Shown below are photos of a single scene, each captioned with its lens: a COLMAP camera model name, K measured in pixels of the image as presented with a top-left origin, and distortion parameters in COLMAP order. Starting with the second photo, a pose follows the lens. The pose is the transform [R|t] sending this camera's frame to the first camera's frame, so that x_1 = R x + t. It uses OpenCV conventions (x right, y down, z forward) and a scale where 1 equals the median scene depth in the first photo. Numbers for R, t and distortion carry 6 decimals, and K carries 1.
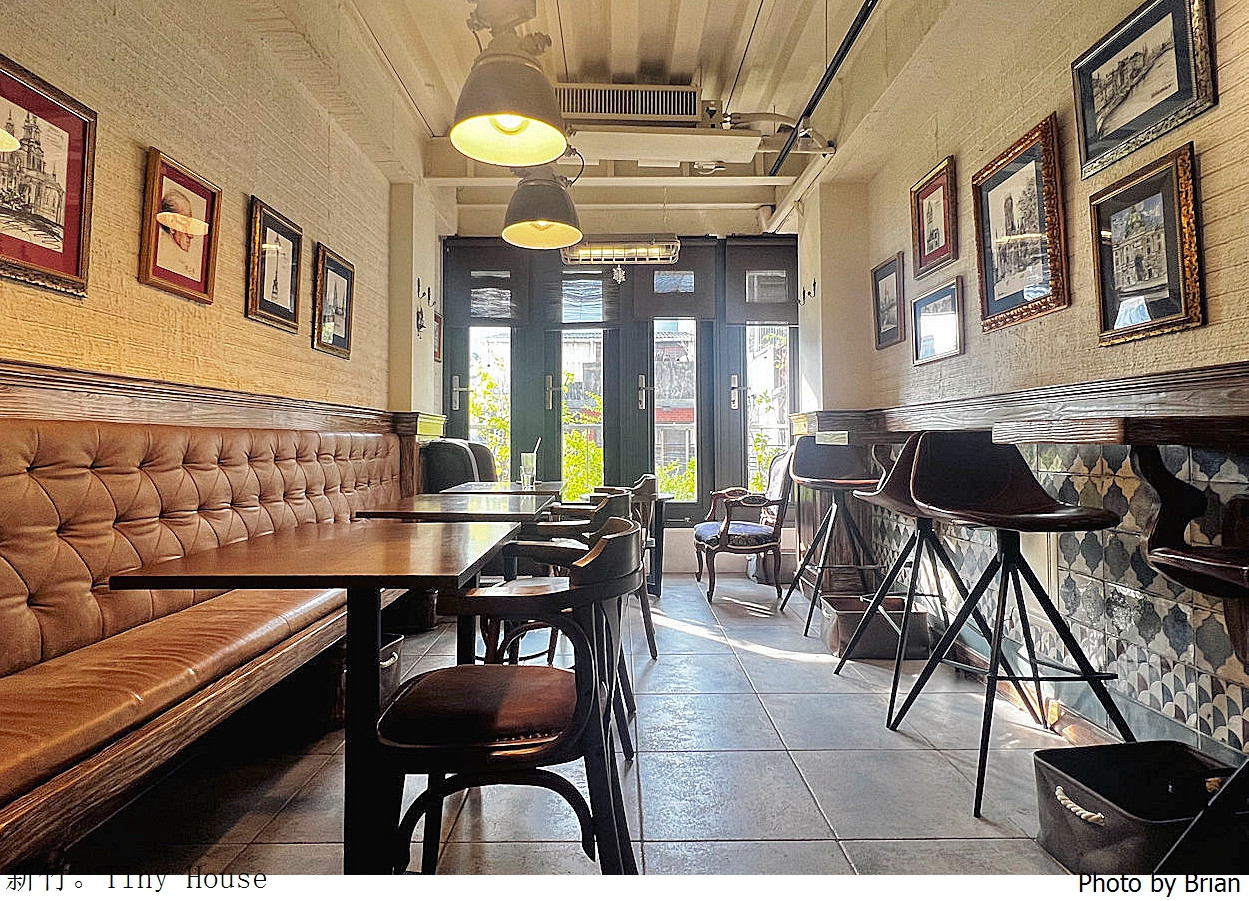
lens RADIAL K [[666.7, 0, 623.6], [0, 666.7, 417.3], [0, 0, 1]] dist [0.000737, 0.000492]
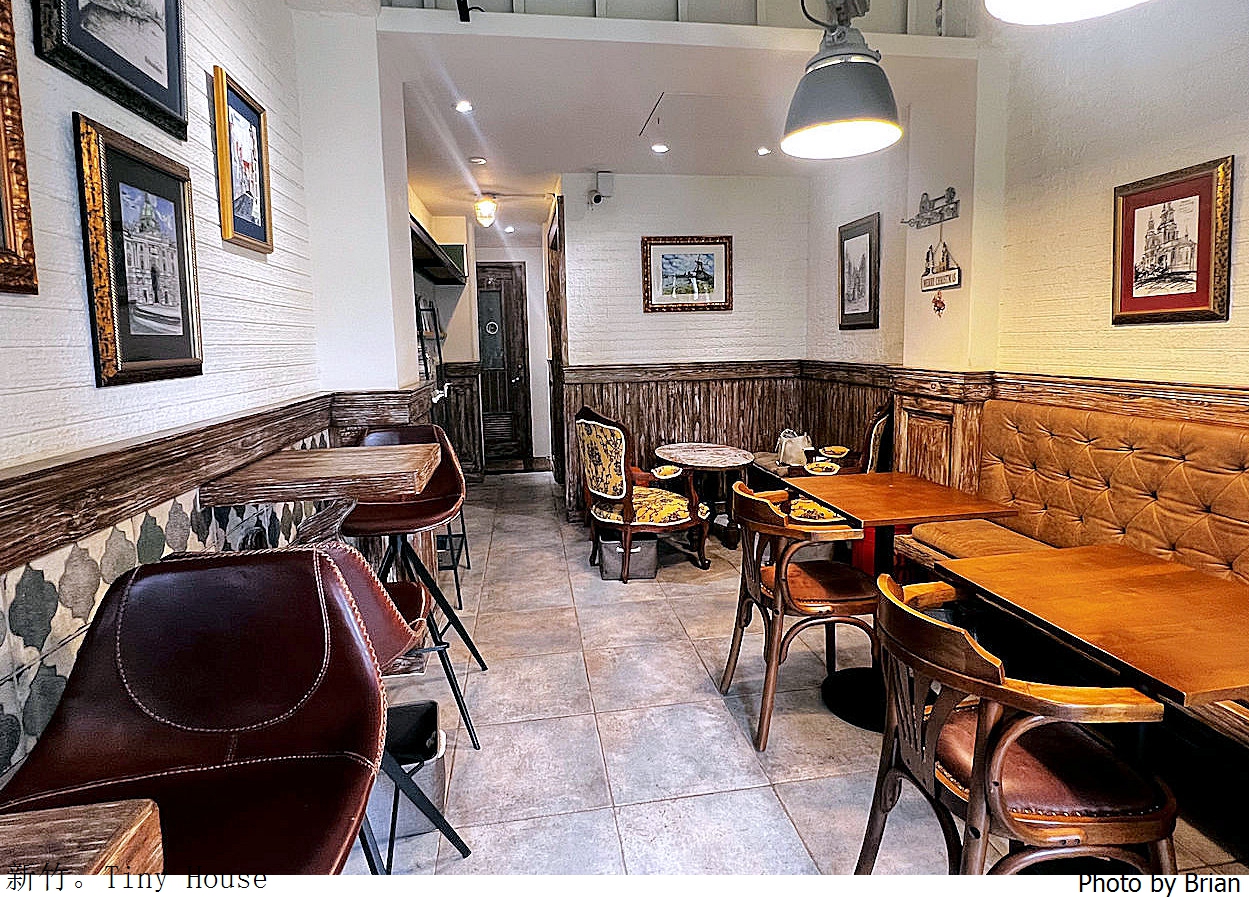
lens RADIAL K [[649.9, 0, 623.8], [0, 649.9, 415.4], [0, 0, 1]] dist [-0.001210, 0.000263]
pose [[-0.988461, 0.043079, -0.145219, 0.360580], [0.032227, 0.996566, 0.076274, -0.114301], [0.148006, 0.070714, -0.986455, 1.709213]]
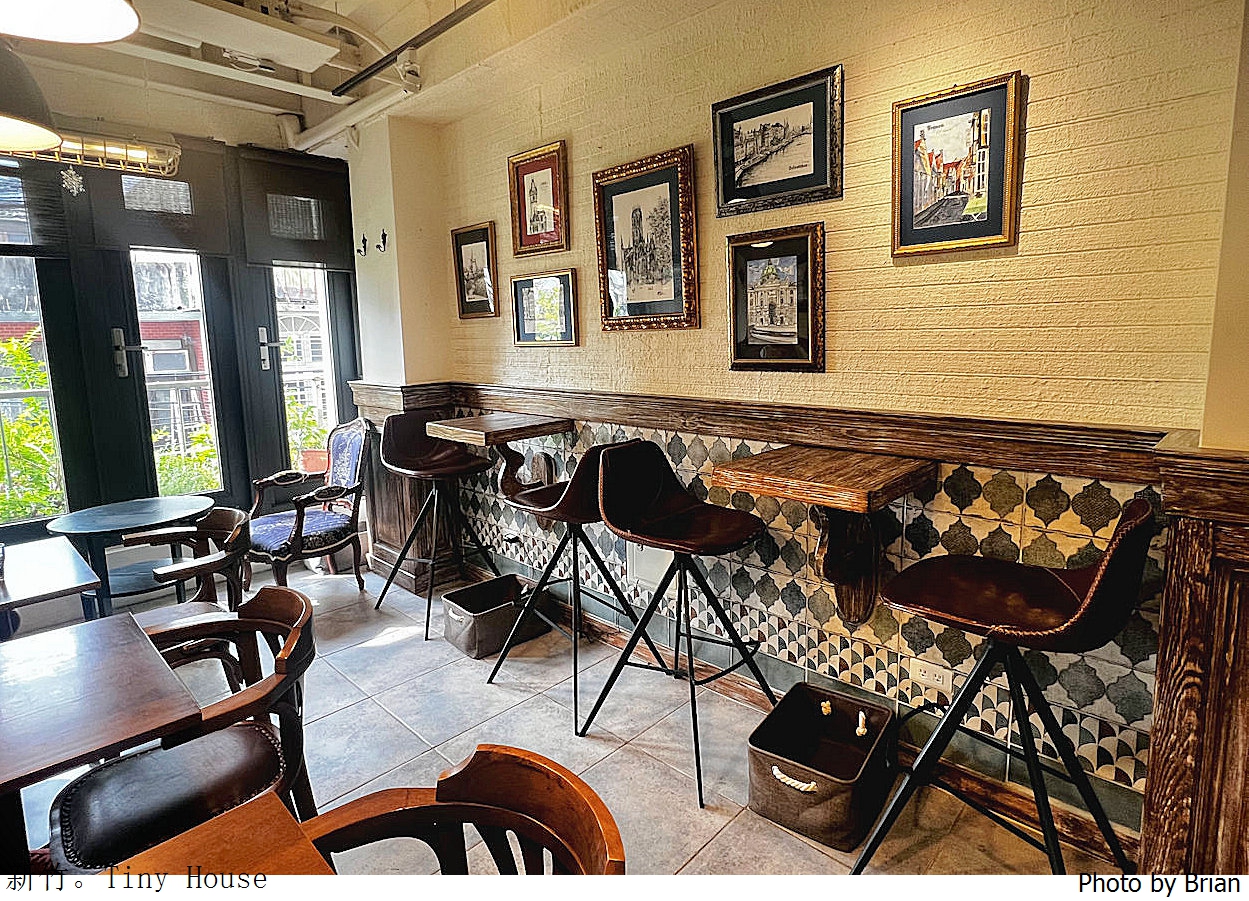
lens RADIAL K [[649.9, 0, 623.8], [0, 649.9, 415.4], [0, 0, 1]] dist [-0.001210, 0.000263]
pose [[0.692402, -0.103264, 0.714084, -0.256943], [-0.009806, 0.988267, 0.152422, -0.208600], [-0.721445, -0.112539, 0.683266, 0.355961]]
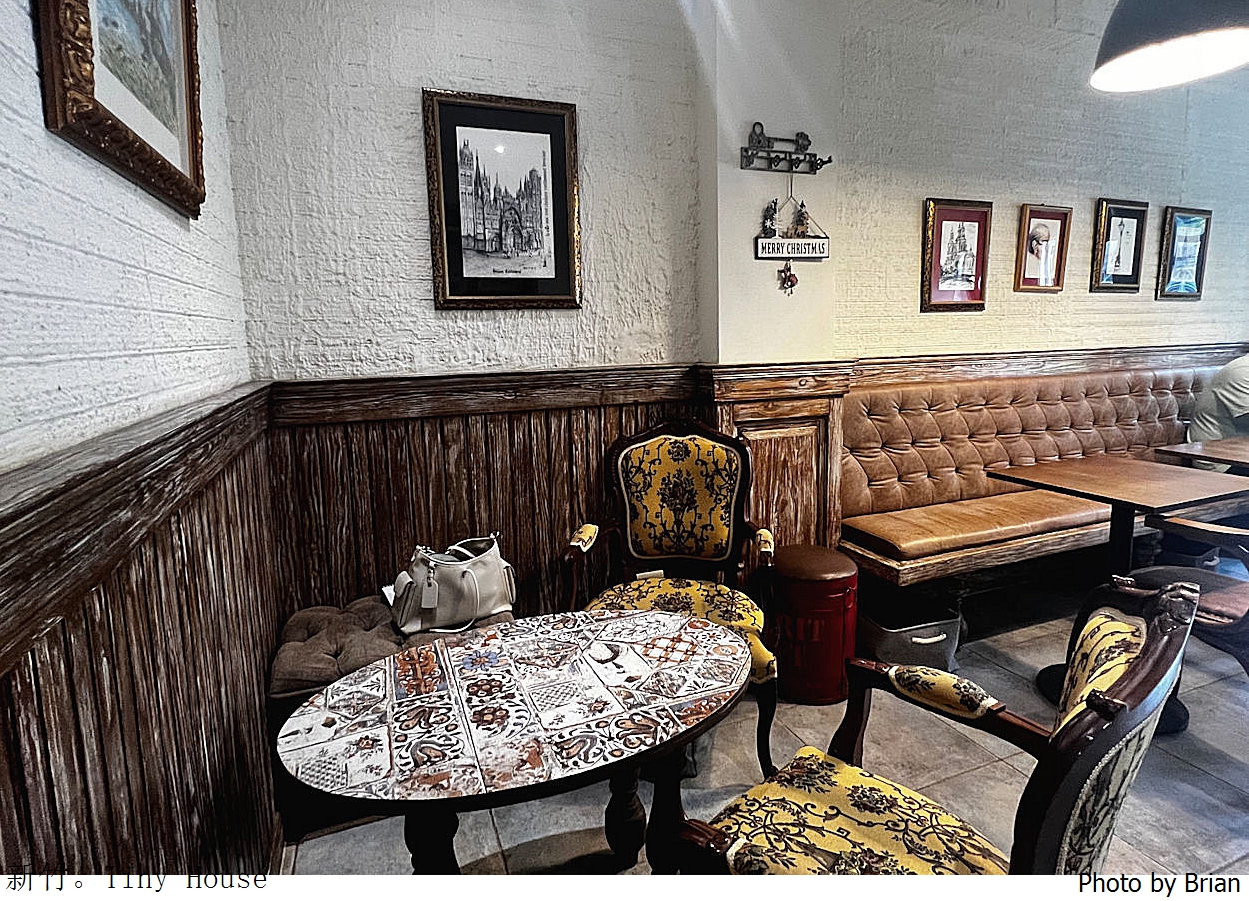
lens RADIAL K [[649.9, 0, 623.8], [0, 649.9, 415.4], [0, 0, 1]] dist [-0.001210, 0.000263]
pose [[0.369097, 0.113833, -0.922393, 0.415145], [0.055752, 0.987972, 0.144235, -0.176769], [0.927717, -0.104662, 0.358311, -0.481675]]
